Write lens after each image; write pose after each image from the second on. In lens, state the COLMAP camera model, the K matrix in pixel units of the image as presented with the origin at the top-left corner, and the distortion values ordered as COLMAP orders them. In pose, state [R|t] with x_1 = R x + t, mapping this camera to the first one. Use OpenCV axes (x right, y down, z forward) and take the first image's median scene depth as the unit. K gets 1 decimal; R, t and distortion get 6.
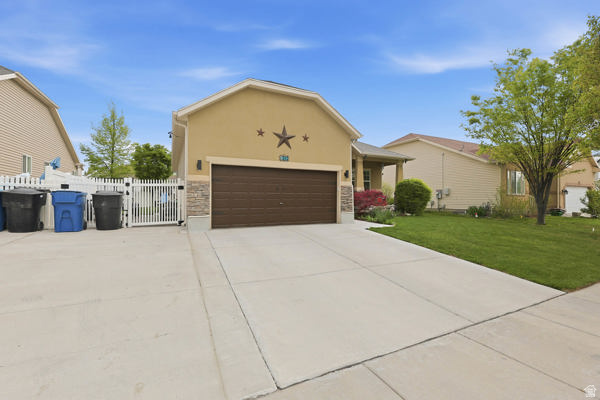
lens RADIAL K [[247.7, 0, 282.6], [0, 247.7, 198.3], [0, 0, 1]] dist [0.007519, -0.001966]
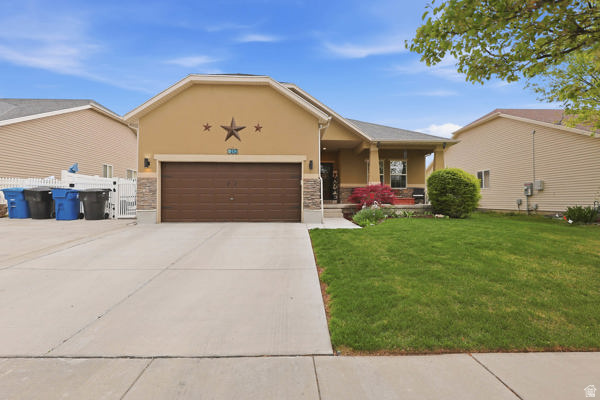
lens RADIAL K [[247.7, 0, 290.2], [0, 247.7, 199.9], [0, 0, 1]] dist [0.007519, -0.001966]
pose [[0.926550, -0.000467, -0.376172, 0.553219], [0.000484, 1.000000, -0.000050, 0.023722], [0.376172, -0.000136, 0.926550, 0.195931]]
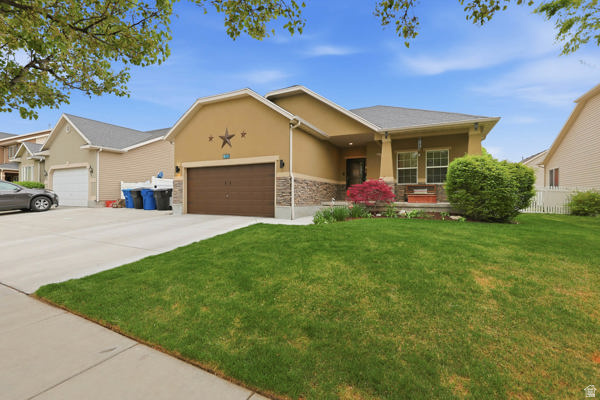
lens RADIAL K [[247.7, 0, 297.0], [0, 247.7, 198.5], [0, 0, 1]] dist [0.007519, -0.001966]
pose [[0.656739, 0.005108, -0.754101, 1.054365], [-0.003499, 0.999987, 0.003727, 0.026146], [0.754110, 0.000191, 0.656748, 0.481537]]
